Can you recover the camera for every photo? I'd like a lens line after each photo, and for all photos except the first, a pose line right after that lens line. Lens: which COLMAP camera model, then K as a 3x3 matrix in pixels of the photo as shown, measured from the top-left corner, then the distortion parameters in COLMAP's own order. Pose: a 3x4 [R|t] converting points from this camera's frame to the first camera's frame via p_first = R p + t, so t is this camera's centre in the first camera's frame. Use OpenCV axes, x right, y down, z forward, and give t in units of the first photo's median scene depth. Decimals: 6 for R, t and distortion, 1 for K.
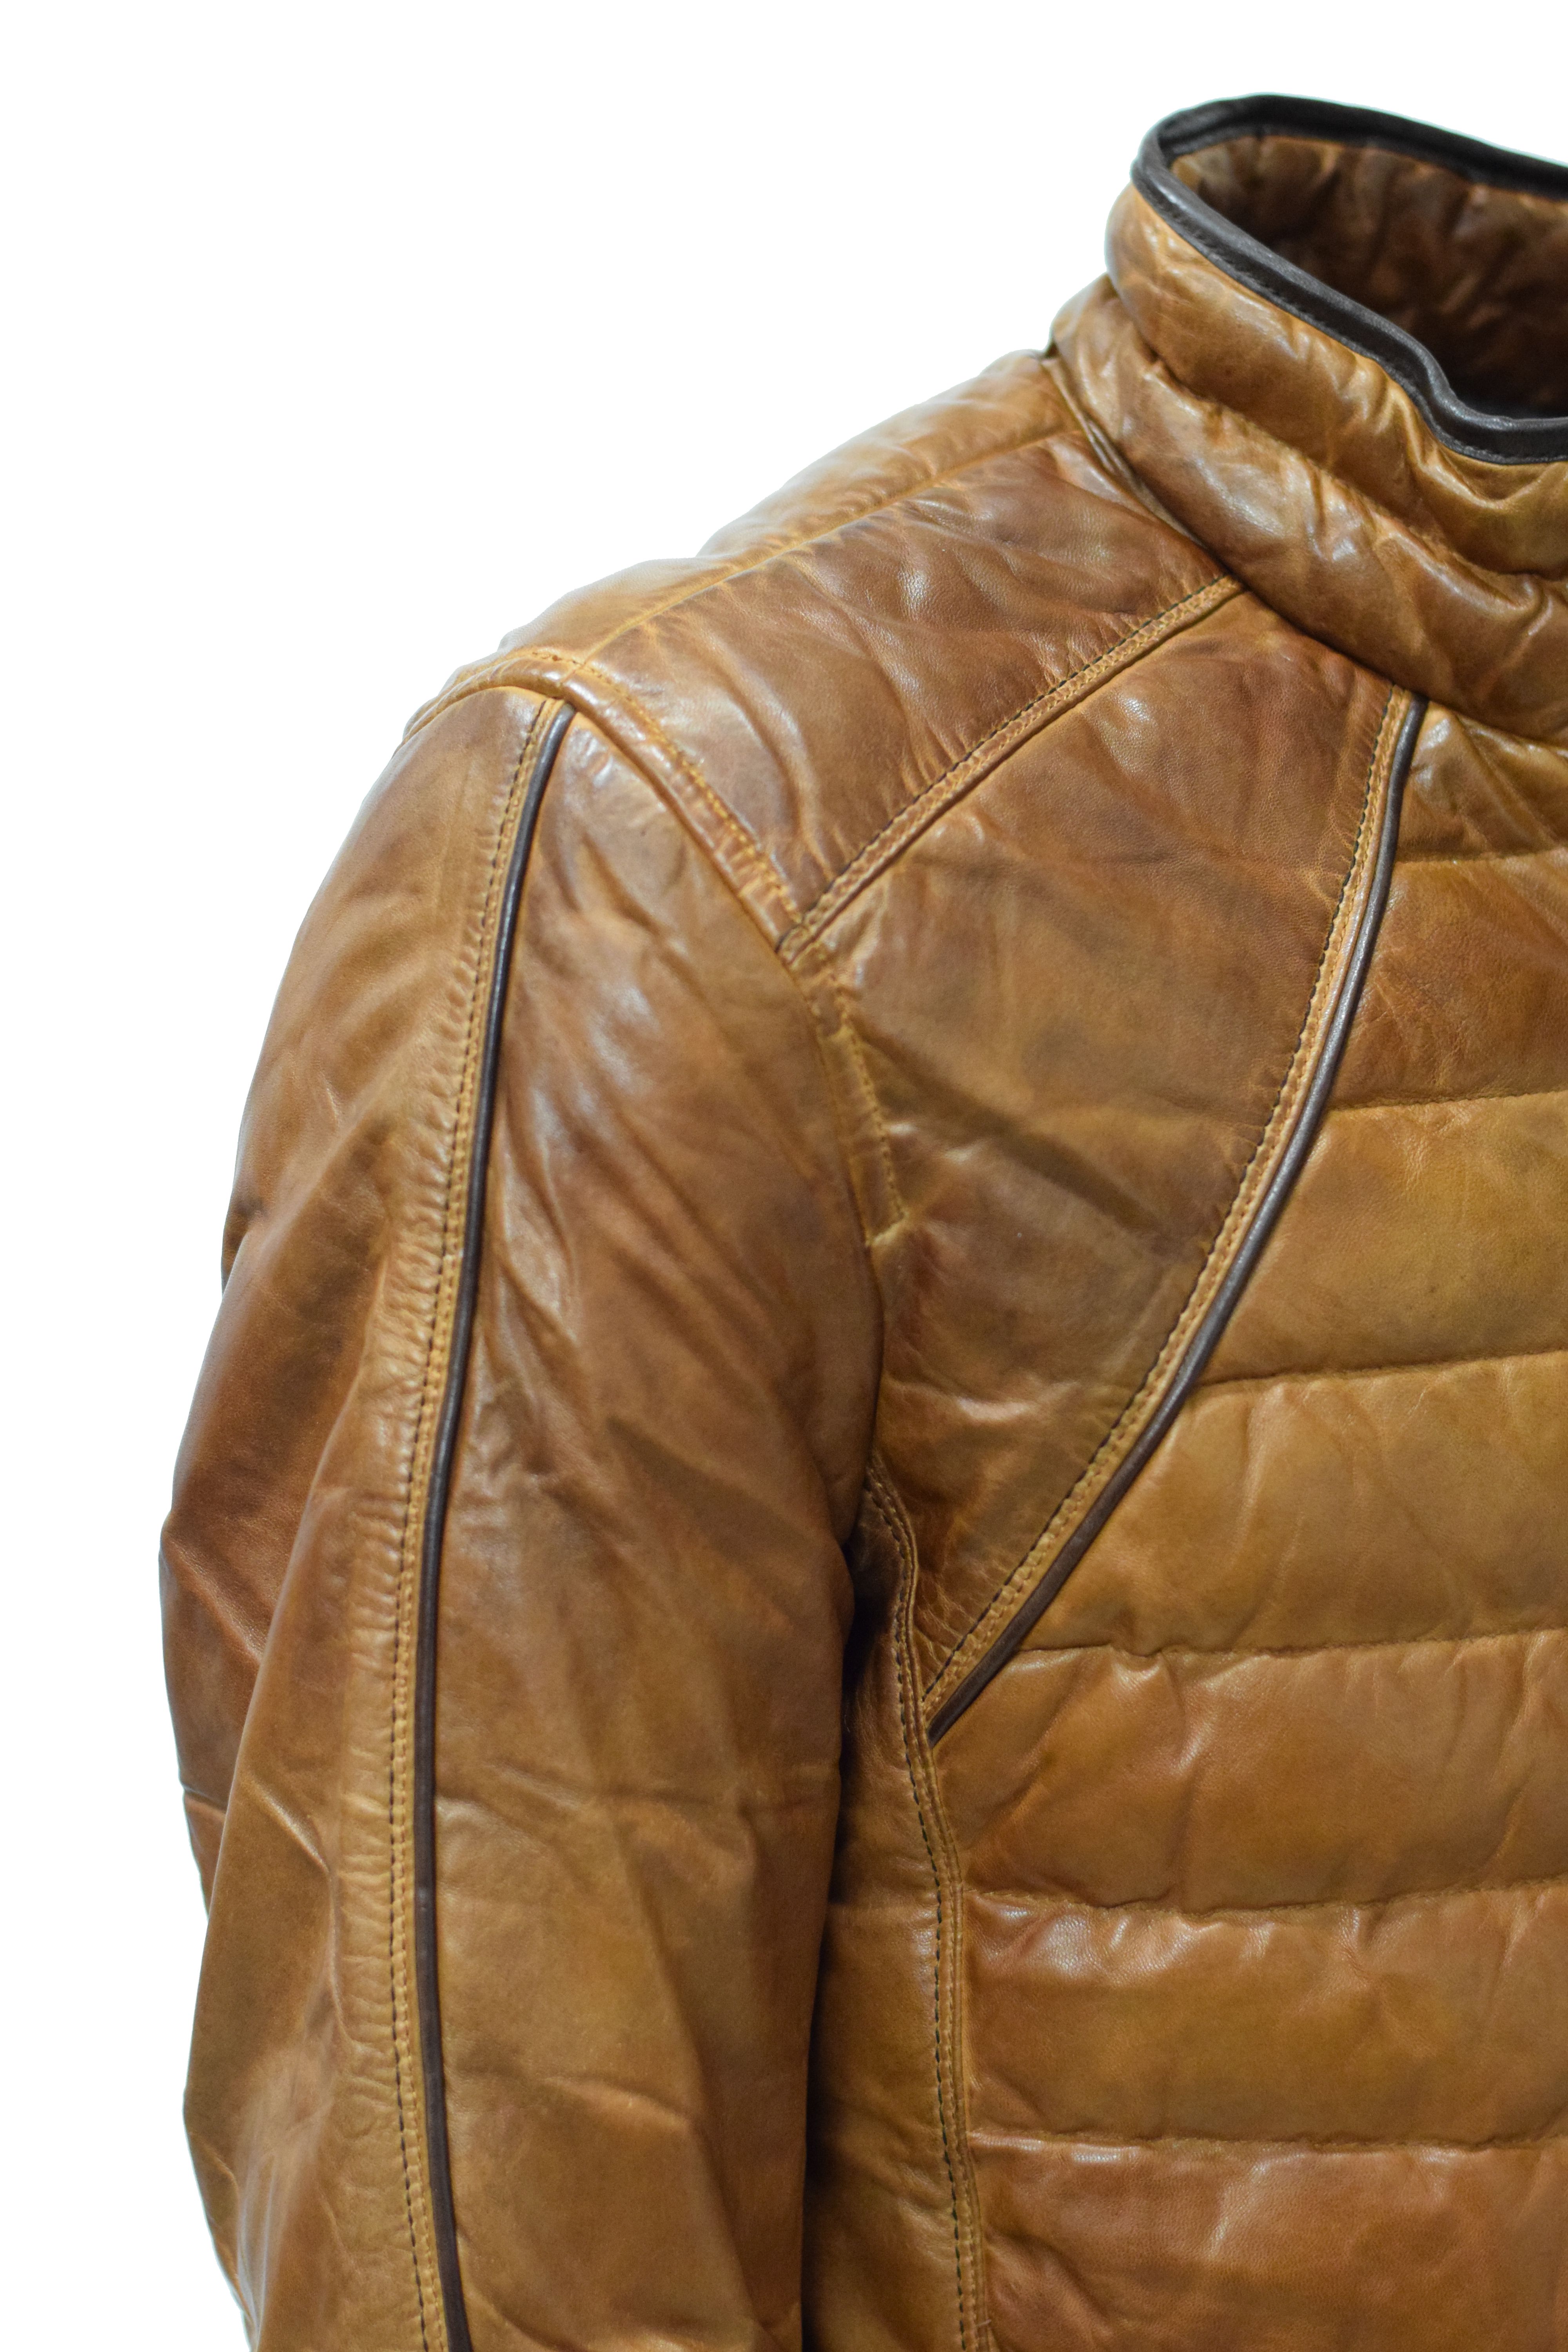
lens RADIAL K [[5408.4, 0, 786.4], [0, 5408.4, 1176.3], [0, 0, 1]] dist [-0.138087, 0.000000]
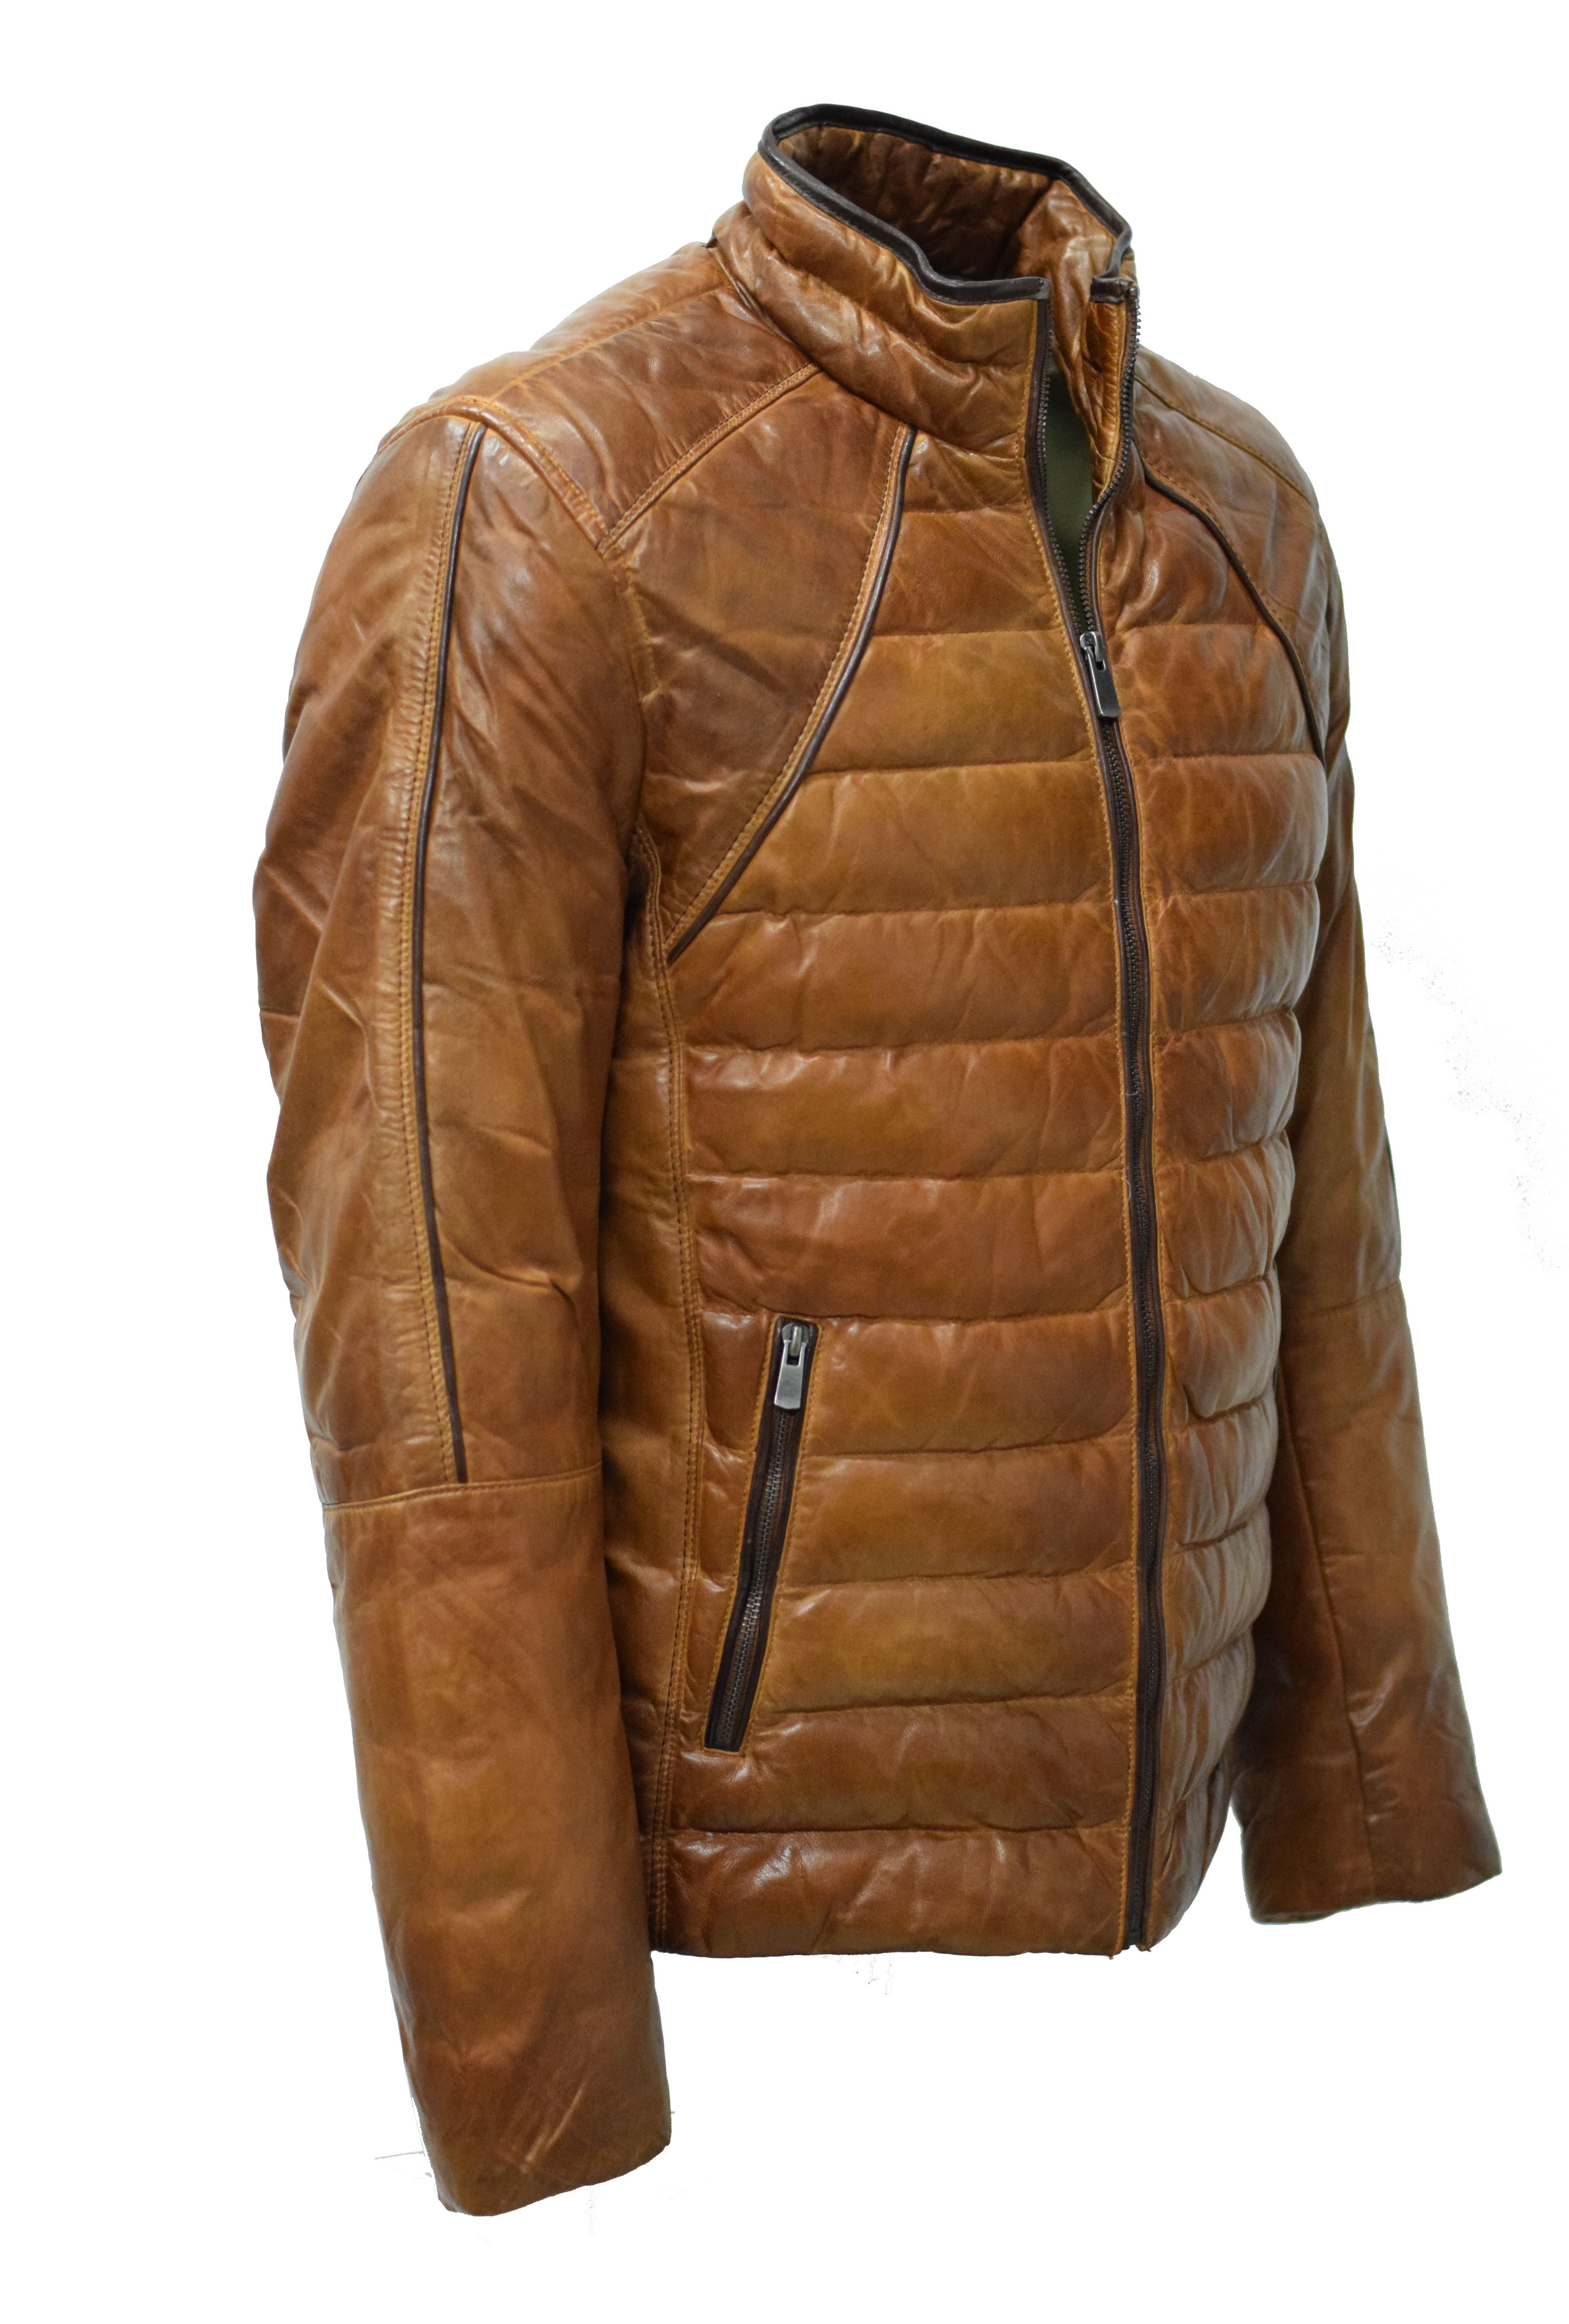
lens RADIAL K [[5762.0, 0, 782.9], [0, 5762.0, 1160.5], [0, 0, 1]] dist [-0.104361, 0.000000]
pose [[0.992240, -0.008164, 0.124069, -0.188916], [0.006967, 0.999925, 0.010076, 0.154701], [-0.124142, -0.009134, 0.992222, -1.048691]]
